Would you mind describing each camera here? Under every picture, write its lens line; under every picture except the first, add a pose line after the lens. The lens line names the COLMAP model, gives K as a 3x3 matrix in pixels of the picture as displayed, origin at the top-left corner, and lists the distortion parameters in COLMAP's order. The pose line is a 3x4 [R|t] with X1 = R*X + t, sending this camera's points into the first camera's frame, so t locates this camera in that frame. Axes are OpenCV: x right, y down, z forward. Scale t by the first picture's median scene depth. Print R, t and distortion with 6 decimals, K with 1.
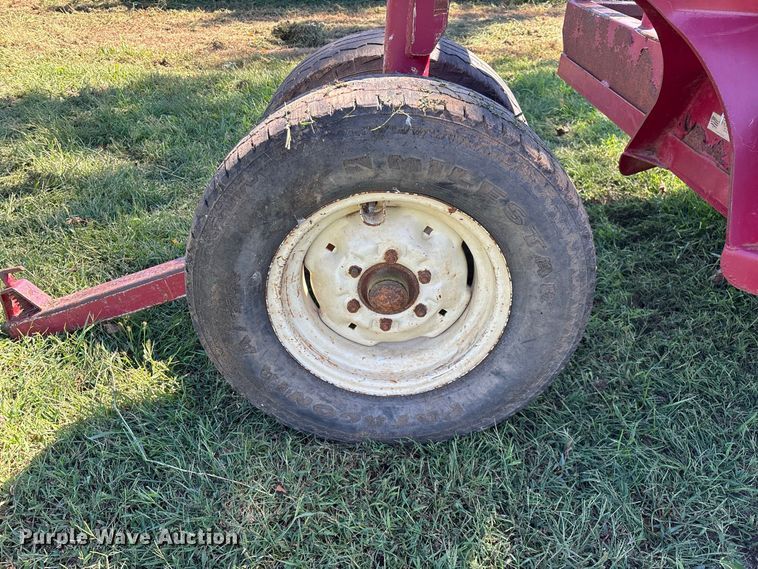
lens RADIAL K [[571.3, 0, 378.9], [0, 571.3, 287.4], [0, 0, 1]] dist [0.049546, -0.054907]
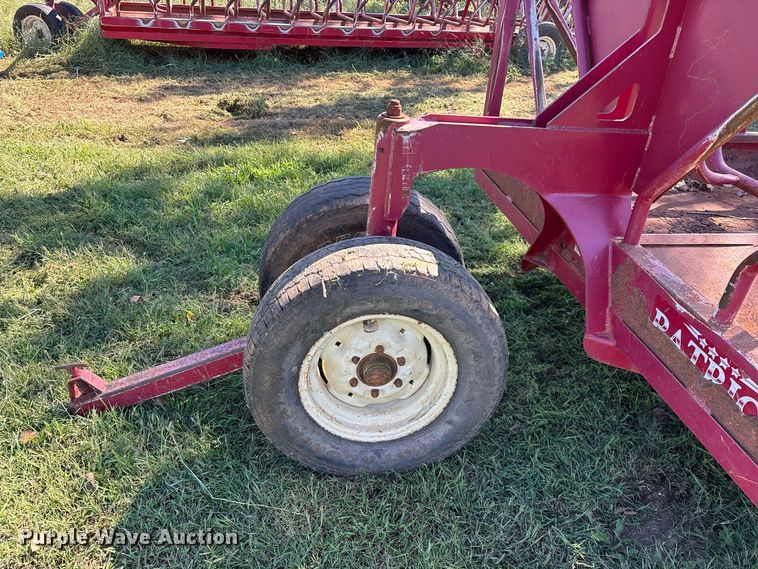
lens RADIAL K [[571.3, 0, 378.0], [0, 571.3, 285.7], [0, 0, 1]] dist [0.049546, -0.054907]
pose [[0.991070, -0.029867, 0.129955, -0.167593], [0.036954, 0.997939, -0.052466, -0.138040], [-0.128120, 0.056800, 0.990131, -0.498832]]
